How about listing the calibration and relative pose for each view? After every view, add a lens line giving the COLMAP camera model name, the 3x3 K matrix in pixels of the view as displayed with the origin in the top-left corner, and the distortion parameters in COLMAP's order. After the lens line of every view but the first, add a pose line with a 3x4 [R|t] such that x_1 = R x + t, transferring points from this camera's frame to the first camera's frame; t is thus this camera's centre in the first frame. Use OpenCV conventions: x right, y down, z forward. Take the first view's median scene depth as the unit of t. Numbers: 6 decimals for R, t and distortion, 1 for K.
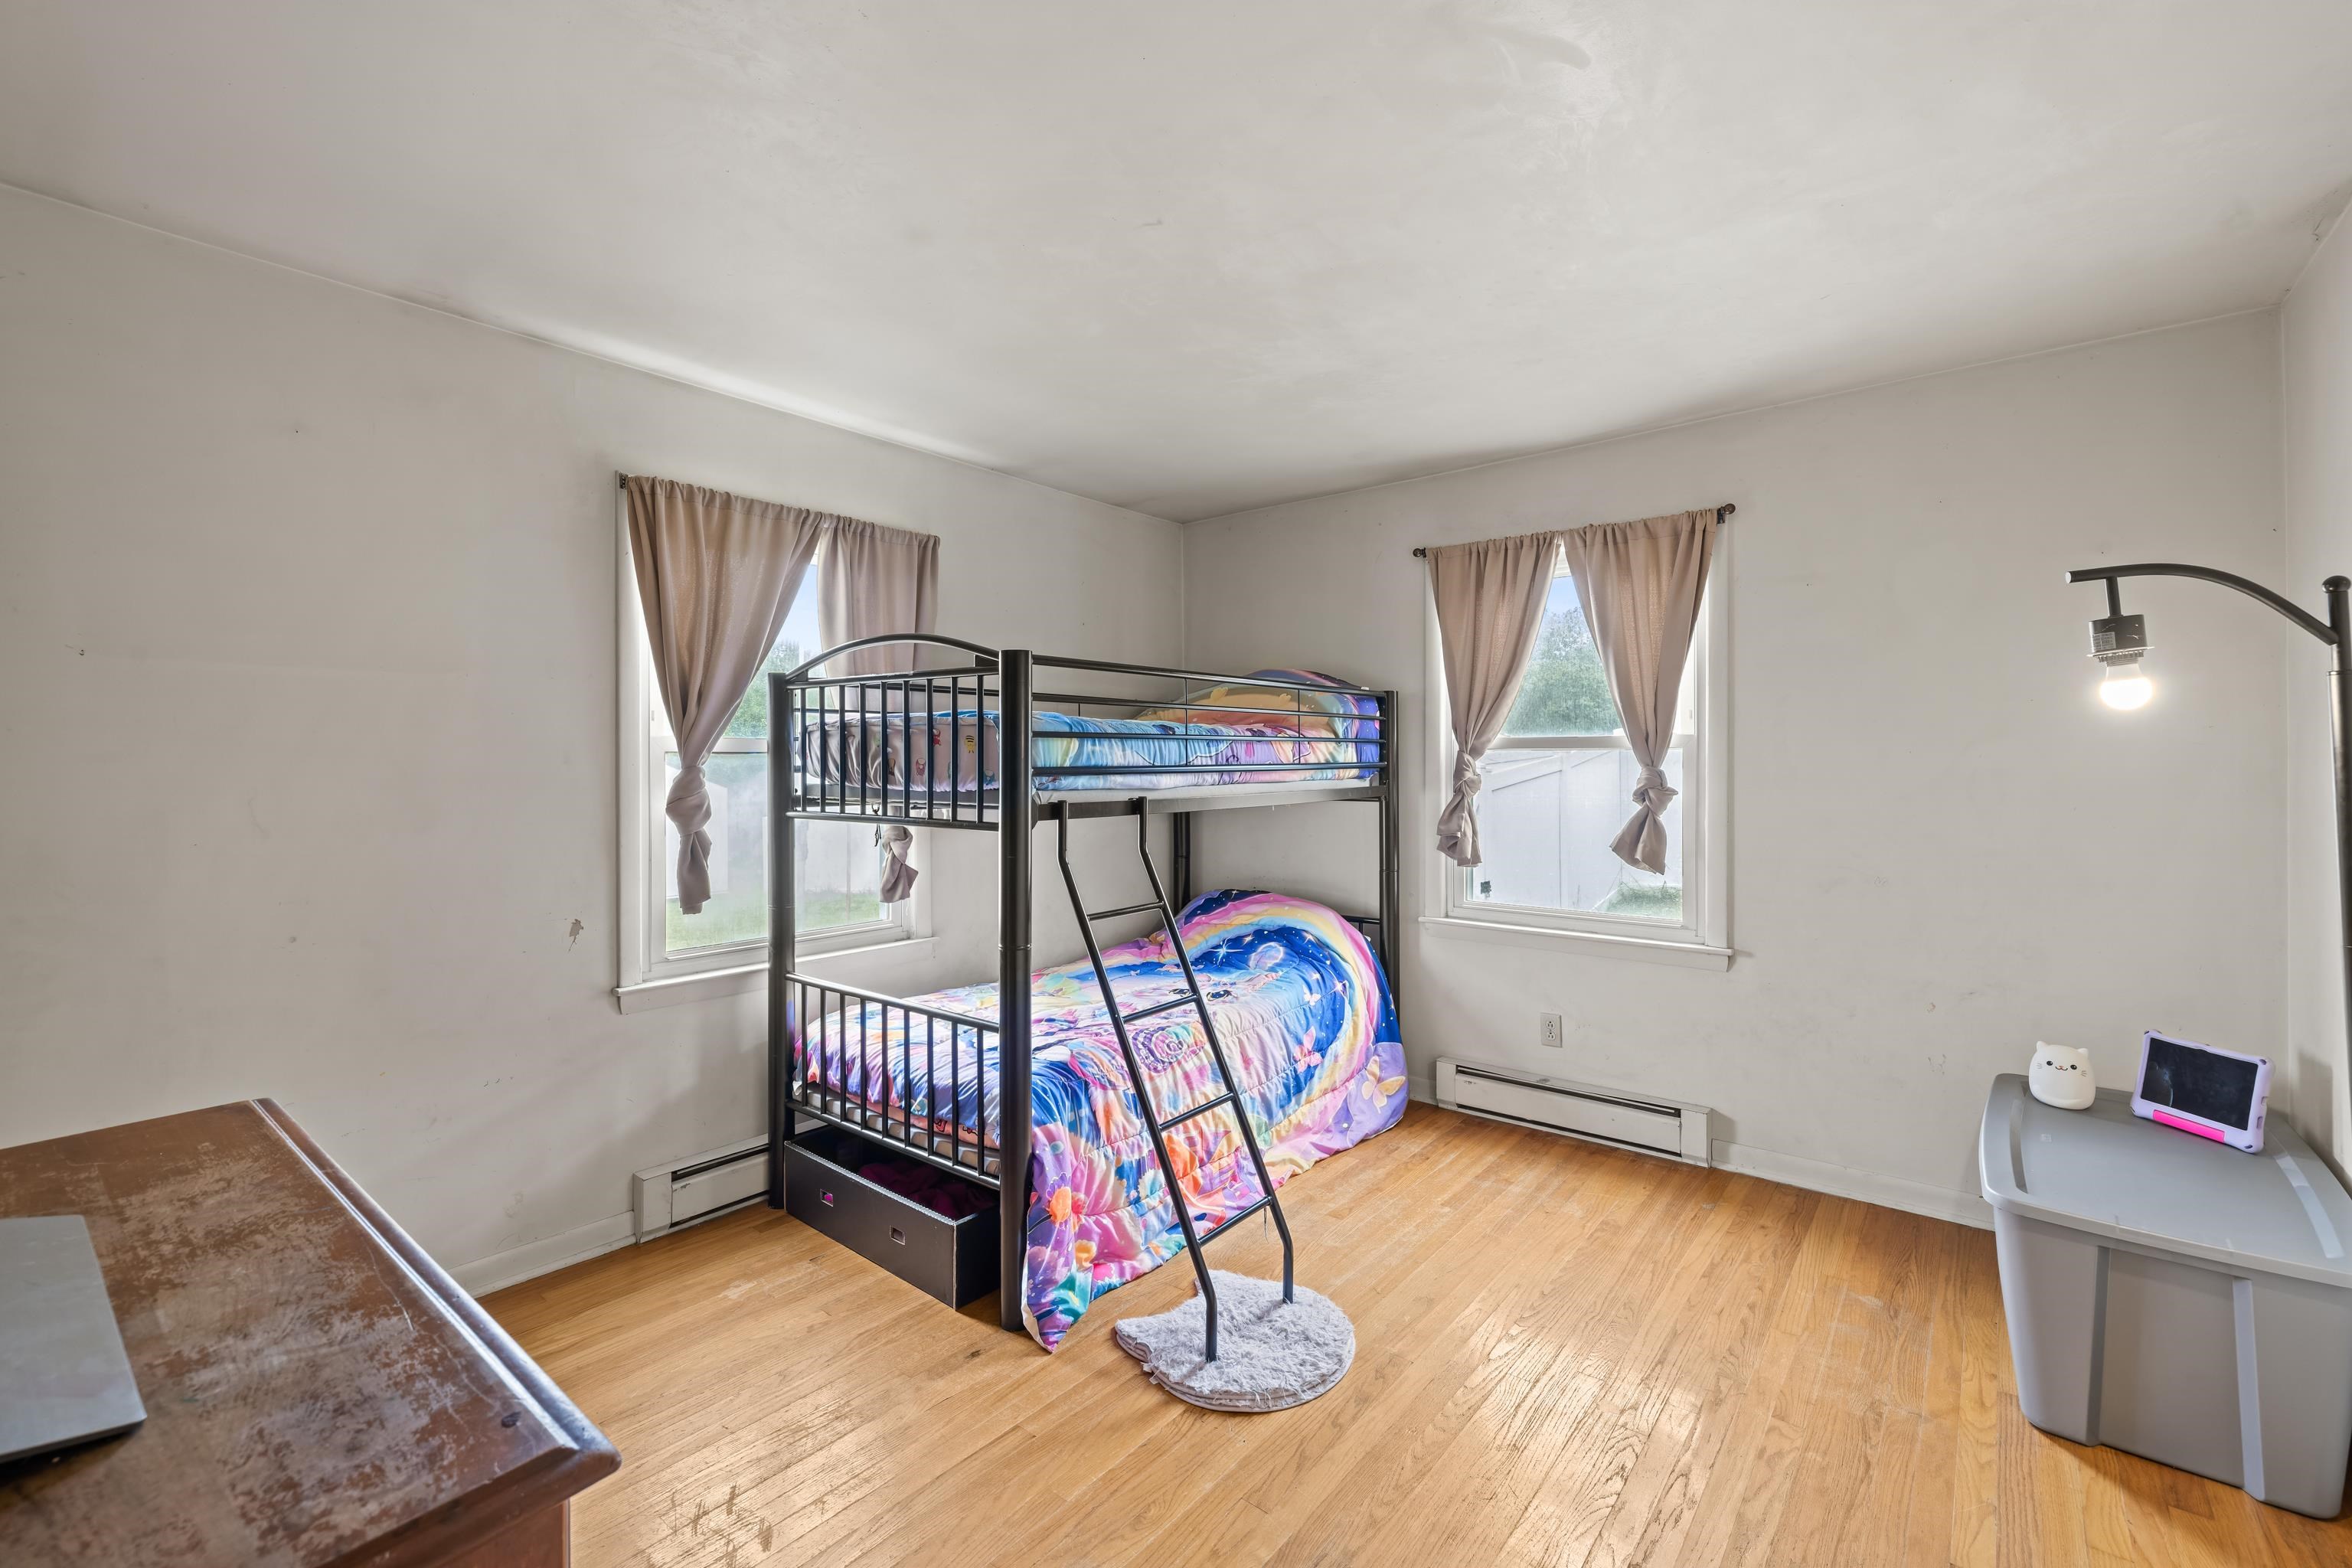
lens RADIAL K [[1007.9, 0, 1175.8], [0, 1007.9, 772.0], [0, 0, 1]] dist [0.001615, 0.000090]
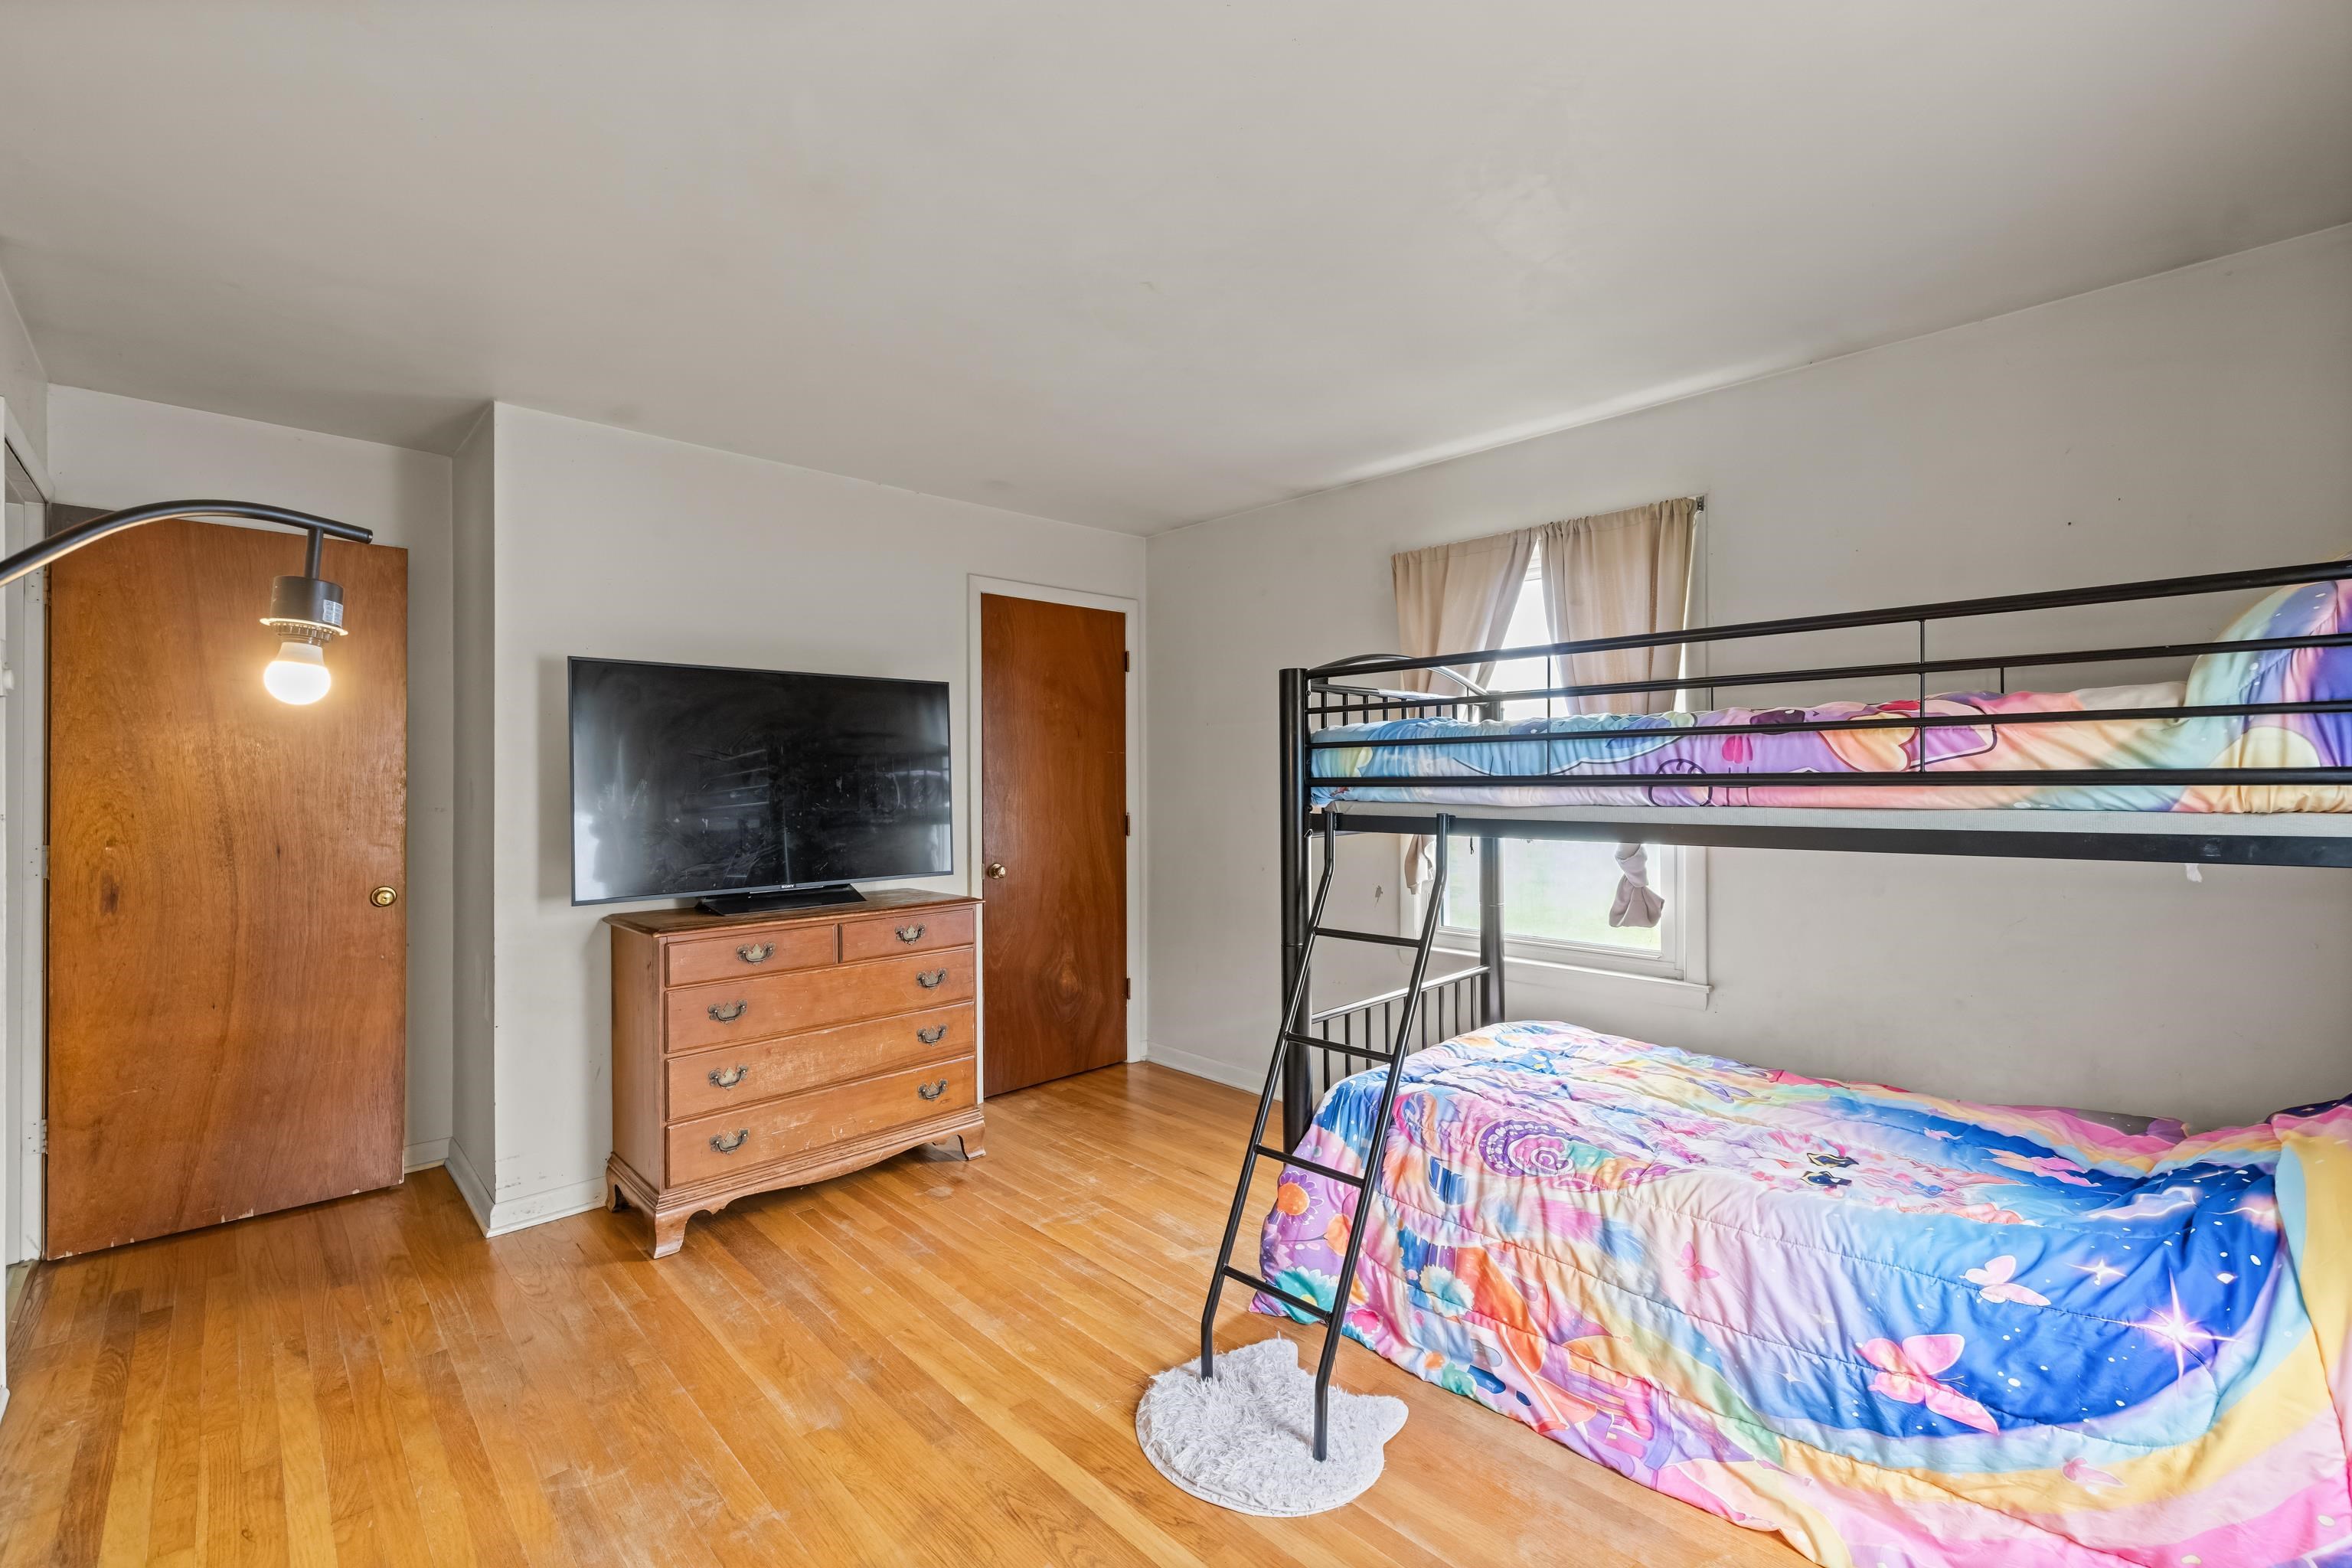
lens RADIAL K [[1007.9, 0, 1175.8], [0, 1007.9, 772.0], [0, 0, 1]] dist [0.001615, 0.000090]
pose [[-0.124187, 0.001627, -0.992257, 0.775202], [-0.001215, 0.999998, 0.001792, -0.010544], [0.992258, 0.001428, -0.124185, 0.839844]]
